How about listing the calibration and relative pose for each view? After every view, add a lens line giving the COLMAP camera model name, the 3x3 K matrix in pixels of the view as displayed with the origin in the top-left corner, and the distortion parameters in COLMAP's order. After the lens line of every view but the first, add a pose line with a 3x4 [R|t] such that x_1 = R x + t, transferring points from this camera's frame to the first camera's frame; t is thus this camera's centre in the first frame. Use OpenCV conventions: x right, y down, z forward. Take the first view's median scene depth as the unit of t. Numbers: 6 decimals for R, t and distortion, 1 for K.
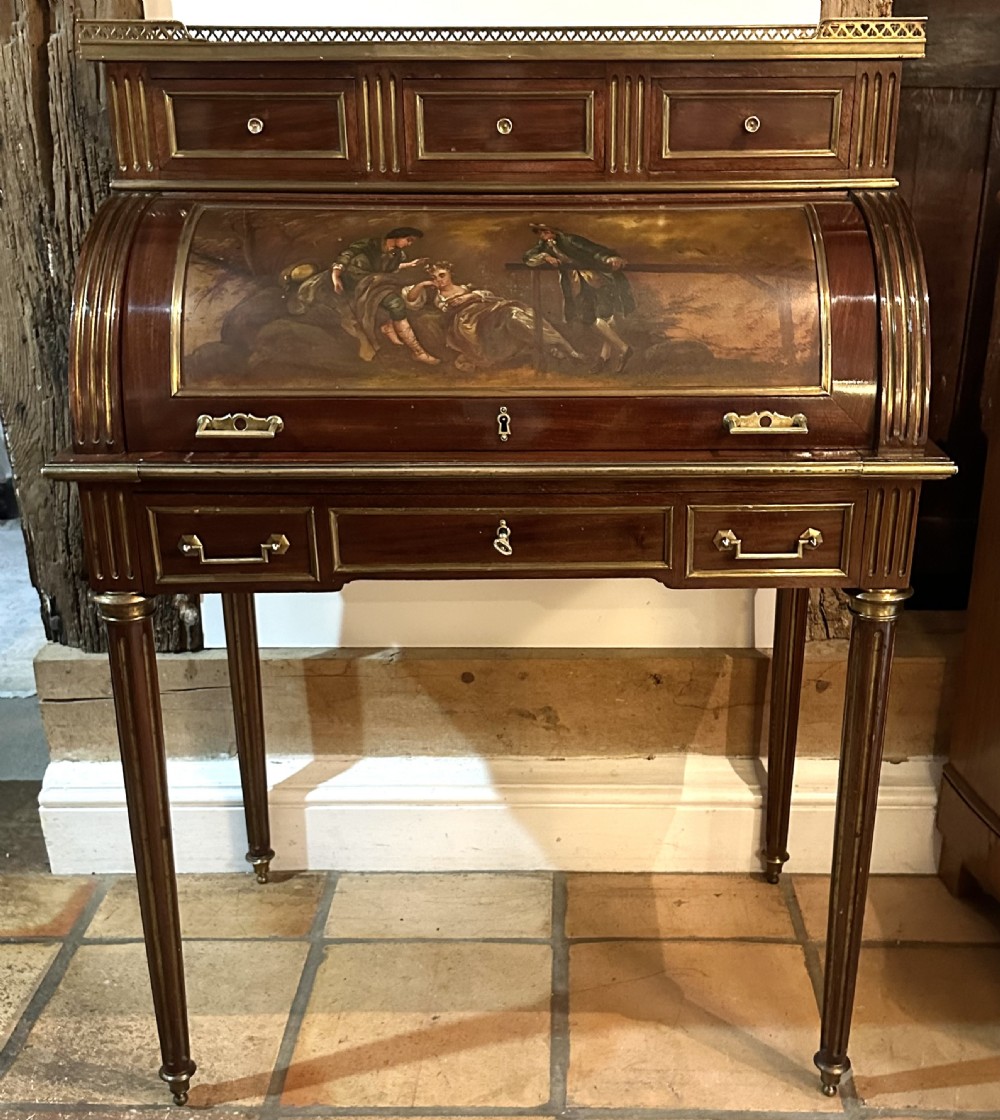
lens RADIAL K [[1350.4, 0, 559.7], [0, 1350.4, 611.6], [0, 0, 1]] dist [0.047210, 0.000000]
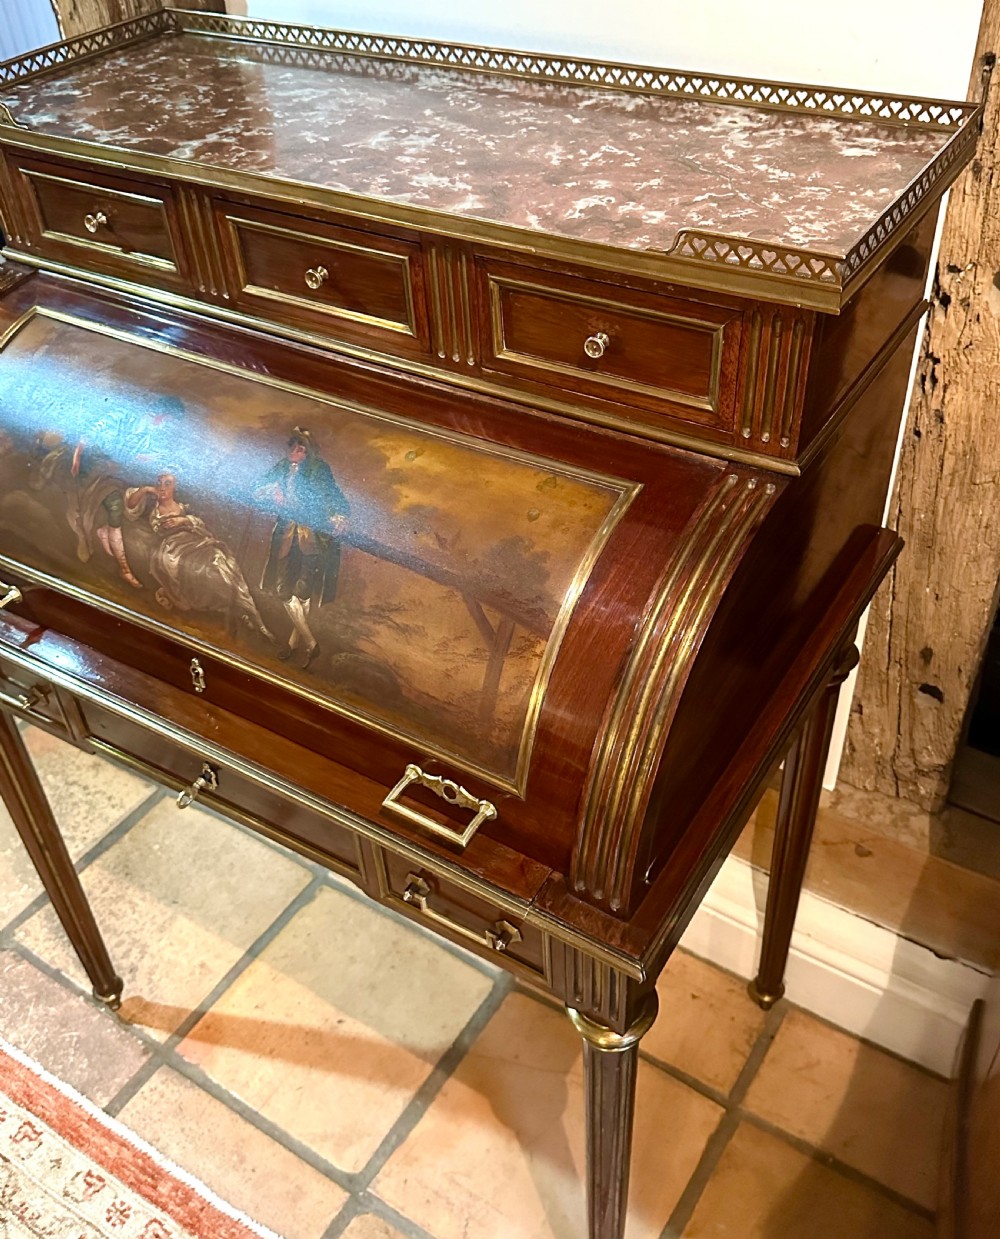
lens RADIAL K [[1188.8, 0, 500.8], [0, 1188.8, 577.7], [0, 0, 1]] dist [0.015615, 0.000000]
pose [[0.839008, 0.305105, -0.450529, 0.336912], [-0.152945, 0.926855, 0.342853, -0.371339], [0.522181, -0.218750, 0.824303, 0.381330]]
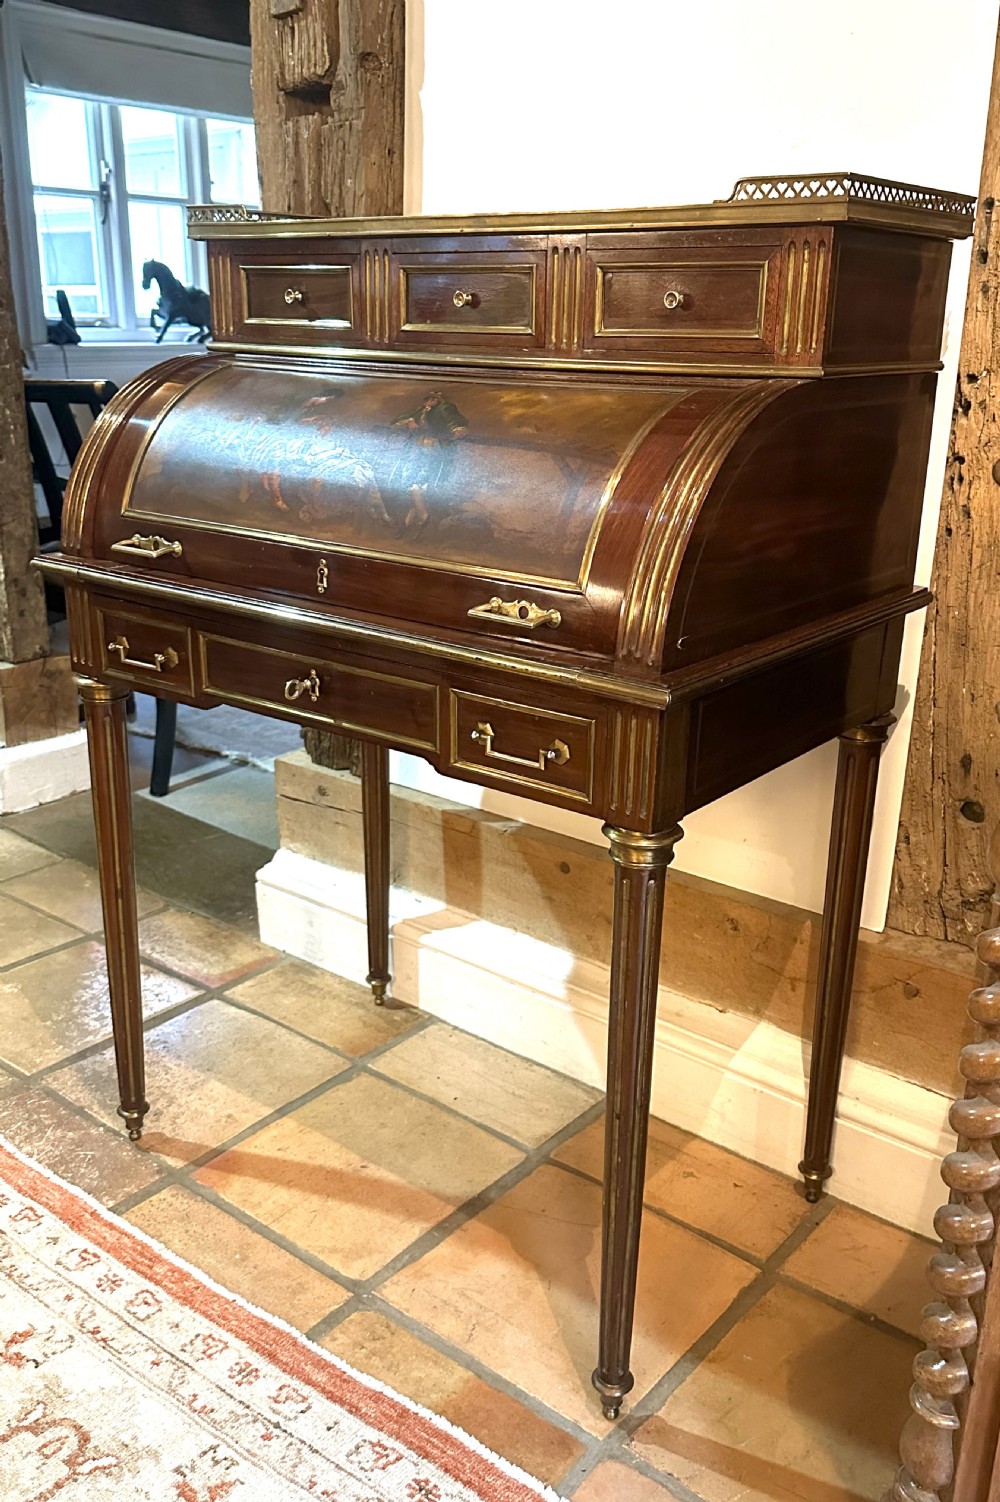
lens RADIAL K [[1313.6, 0, 518.6], [0, 1313.6, 752.9], [0, 0, 1]] dist [0.063851, -0.080157]
pose [[0.785847, 0.209334, -0.581914, 0.524943], [-0.244368, 0.969501, 0.018755, -0.049799], [0.568092, 0.127463, 0.813034, 0.225831]]
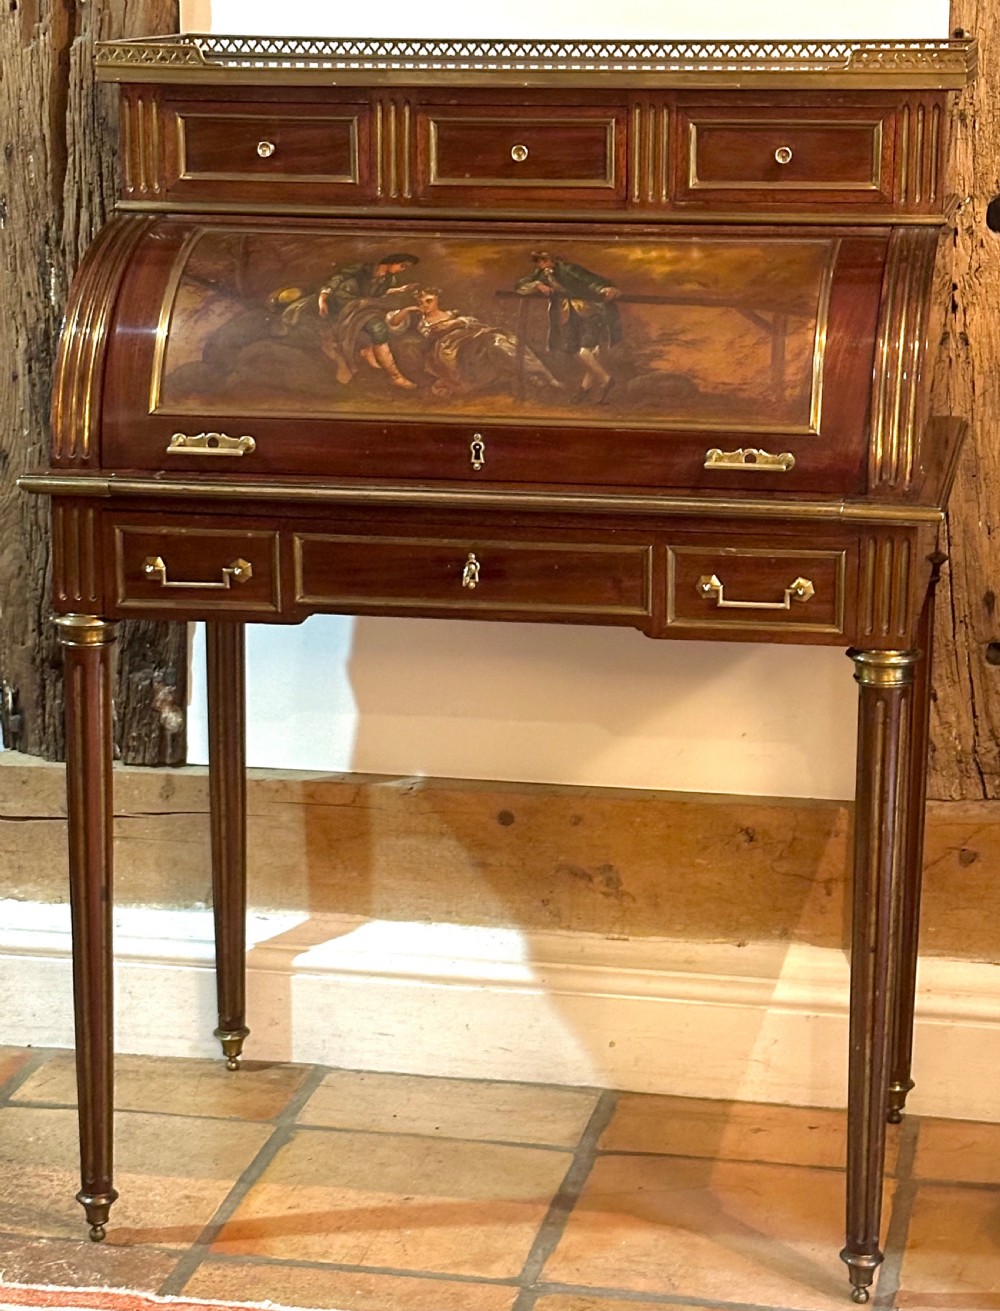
lens RADIAL K [[2861.7, 0, 517.3], [0, 2861.7, 634.3], [0, 0, 1]] dist [0.047515, 0.000000]
pose [[0.980530, 0.046755, -0.190722, 0.291387], [-0.075027, 0.986755, -0.143822, 0.213338], [0.181471, 0.155331, 0.971051, -0.724545]]
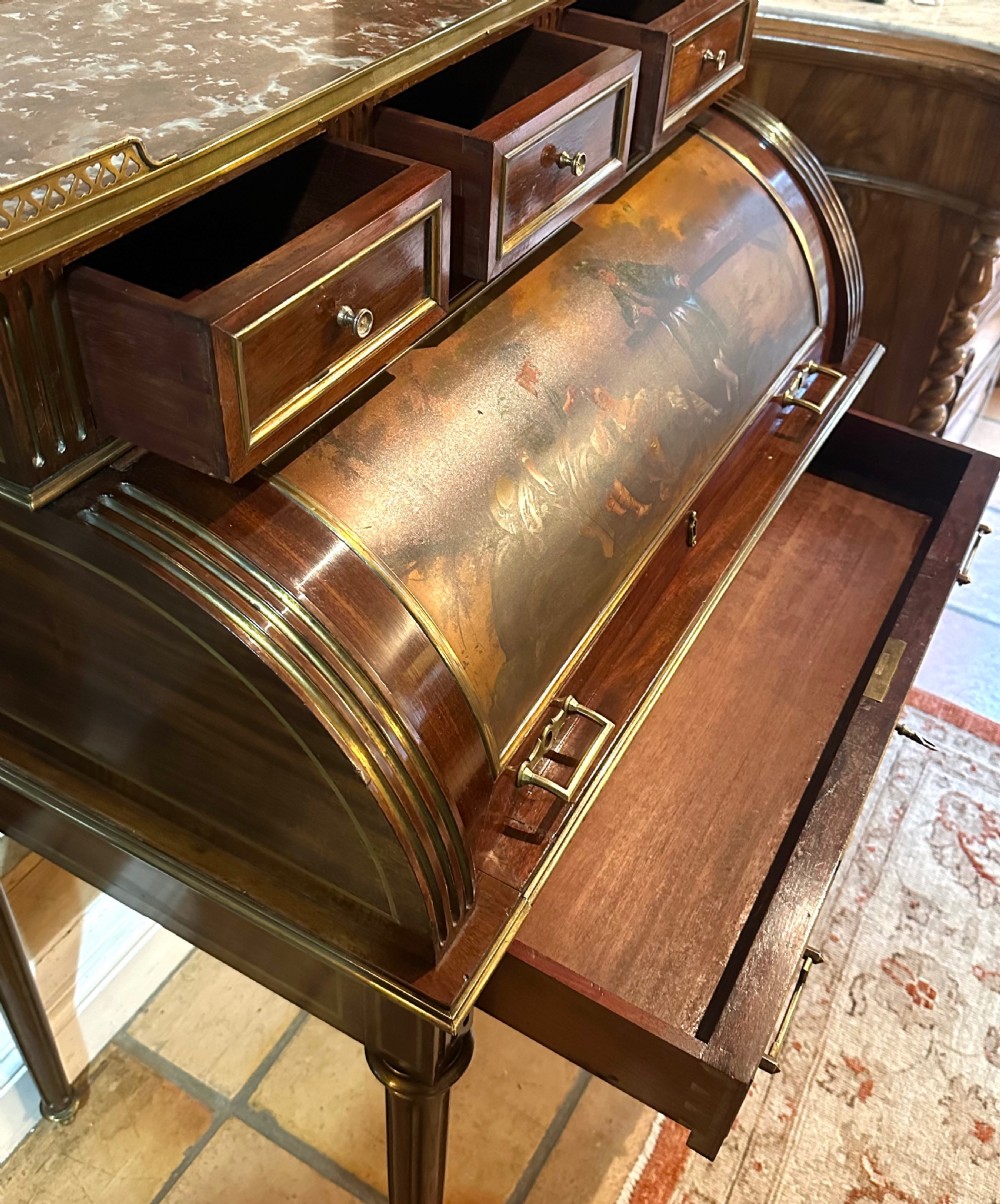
lens RADIAL K [[1193.9, 0, 497.9], [0, 1193.9, 584.5], [0, 0, 1]] dist [0.011858, 0.000000]
pose [[0.495528, -0.556092, 0.667244, -0.458967], [0.270510, 0.828788, 0.489831, -0.379516], [-0.825395, -0.062229, 0.561116, 0.532579]]
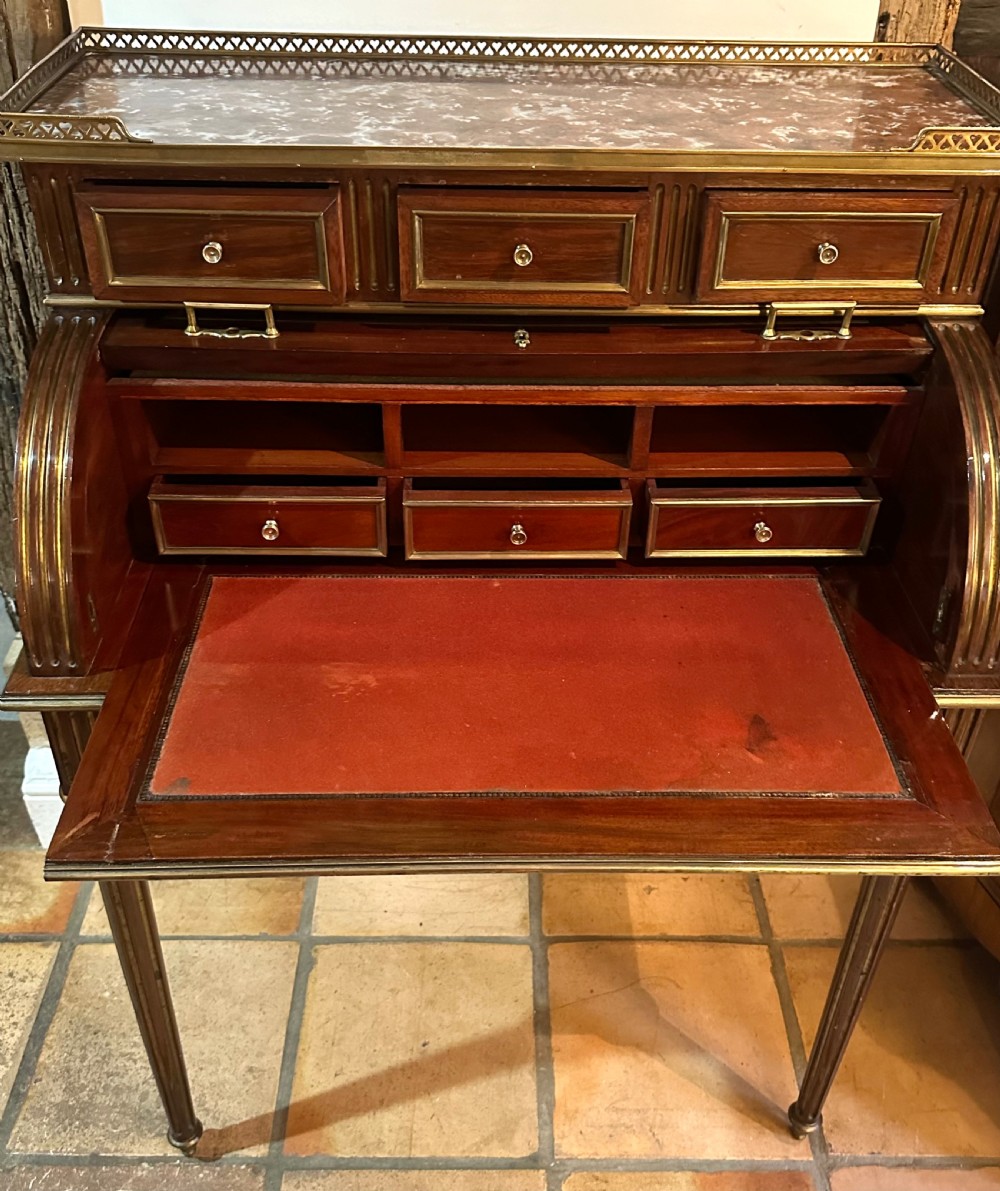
lens RADIAL K [[1181.0, 0, 512.2], [0, 1181.0, 606.3], [0, 0, 1]] dist [0.011858, 0.000000]
pose [[0.999452, 0.005597, 0.032625, -0.057431], [-0.014046, 0.964178, 0.264883, -0.277521], [-0.029974, -0.265196, 0.963728, 0.210574]]
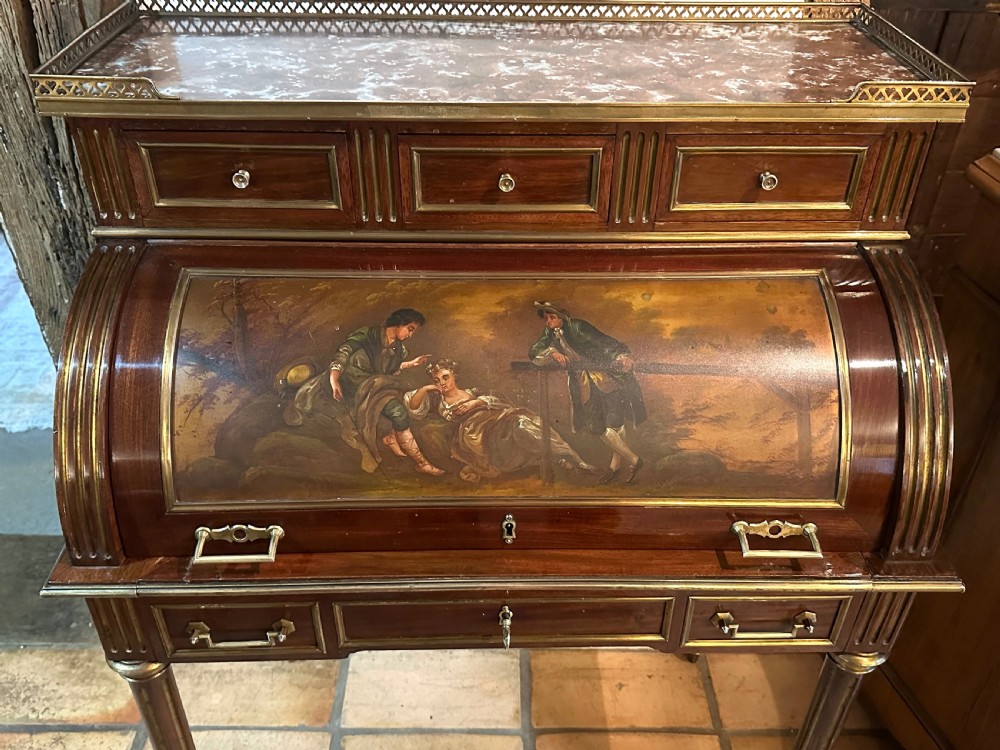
lens RADIAL K [[872.7, 0, 505.2], [0, 872.7, 381.7], [0, 0, 1]] dist [0.080146, -0.135418]
pose [[0.999775, 0.004527, 0.020710, -0.044774], [-0.009405, 0.970240, 0.241961, -0.306996], [-0.018999, -0.242102, 0.970065, 0.312341]]
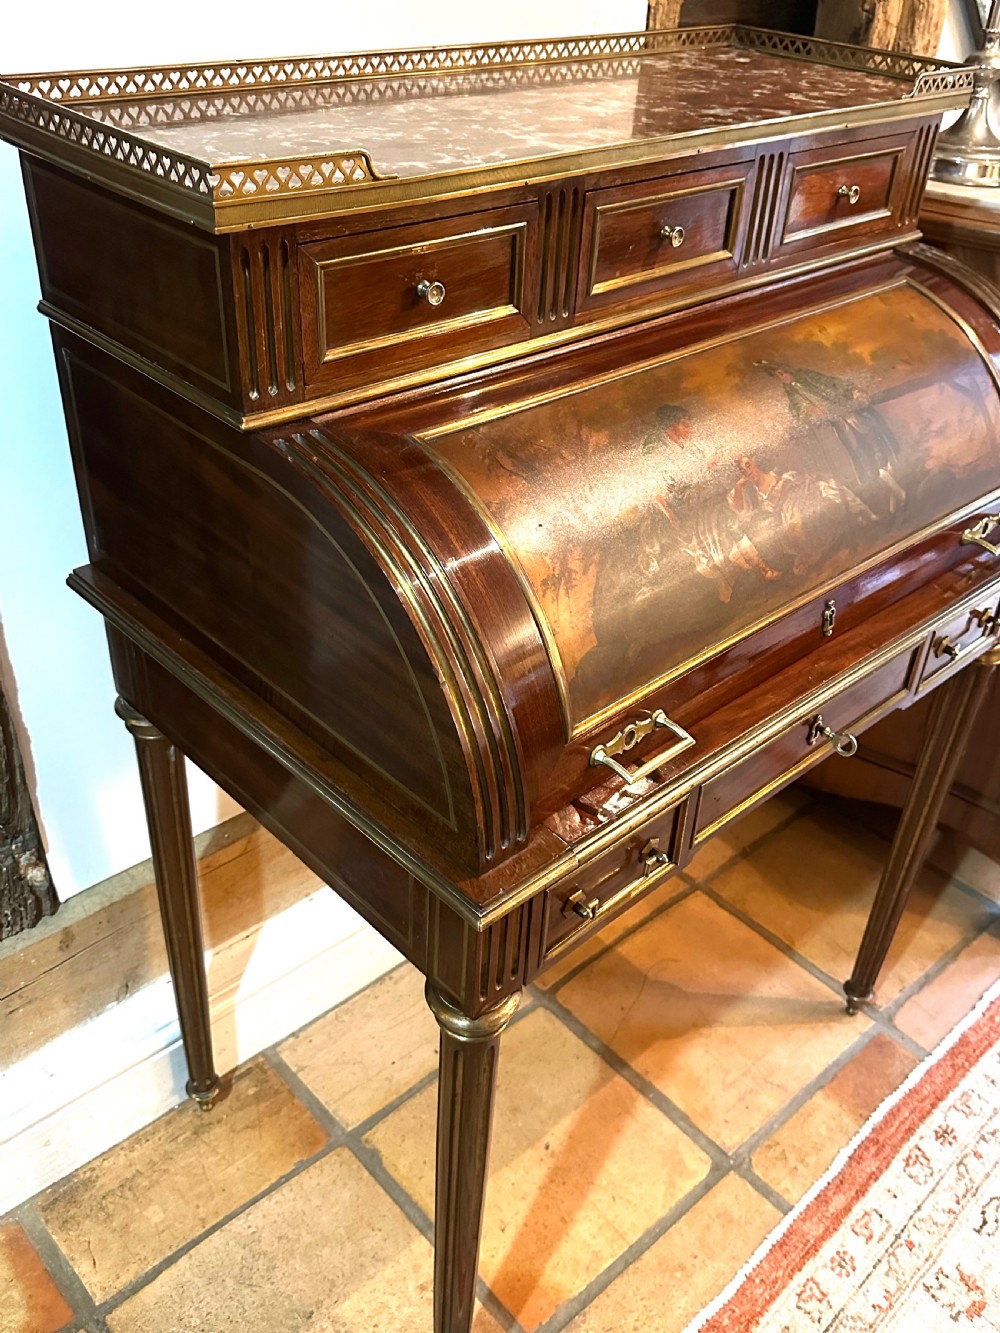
lens RADIAL K [[1163.3, 0, 489.0], [0, 1163.3, 675.8], [0, 0, 1]] dist [0.080146, -0.135418]
pose [[0.737976, -0.358572, 0.571680, -0.496373], [0.204461, 0.926138, 0.316960, -0.297977], [-0.643107, -0.117023, 0.756782, 0.437698]]
